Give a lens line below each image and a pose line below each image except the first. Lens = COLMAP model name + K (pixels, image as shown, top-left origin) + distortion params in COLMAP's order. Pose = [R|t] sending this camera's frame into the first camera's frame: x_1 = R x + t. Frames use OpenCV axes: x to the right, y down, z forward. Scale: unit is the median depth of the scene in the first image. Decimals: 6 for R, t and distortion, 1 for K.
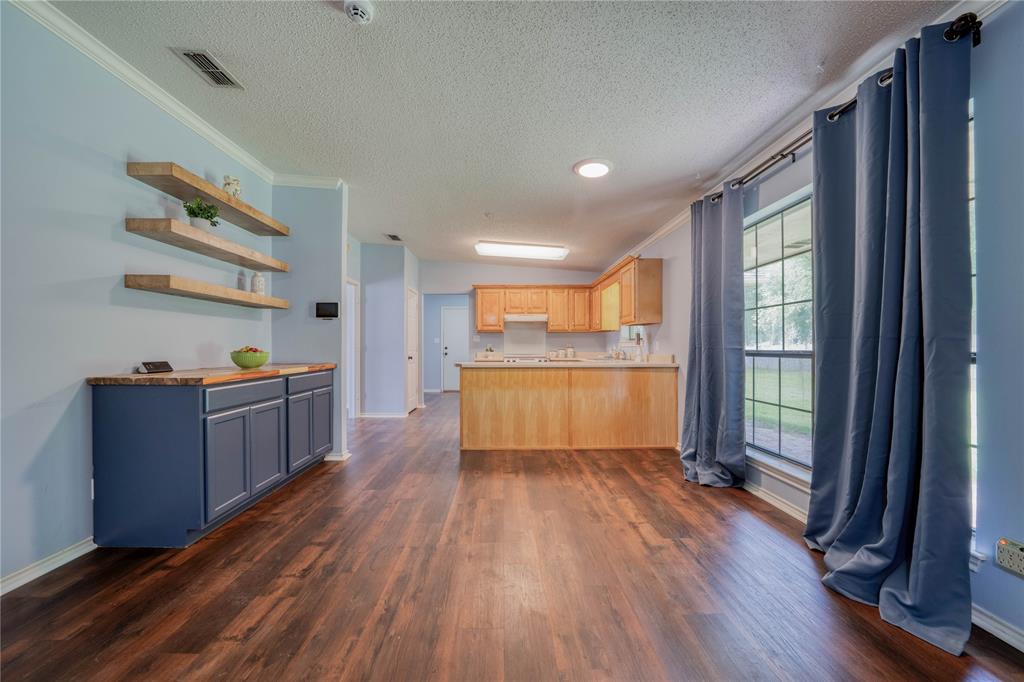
lens RADIAL K [[370.7, 0, 508.7], [0, 370.7, 347.9], [0, 0, 1]] dist [-0.014608, 0.000230]
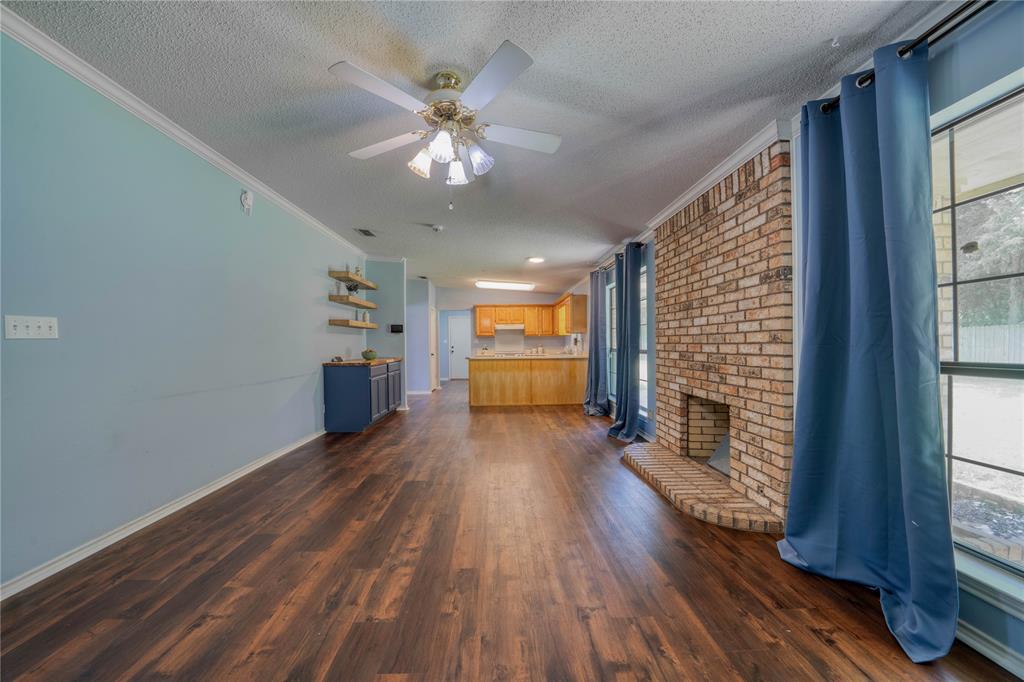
lens RADIAL K [[366.5, 0, 506.2], [0, 366.5, 347.3], [0, 0, 1]] dist [-0.014270, 0.002662]
pose [[0.999937, -0.008582, 0.007194, 0.045295], [0.008533, 0.999941, 0.006774, -0.020381], [-0.007252, -0.006712, 0.999951, -0.961417]]
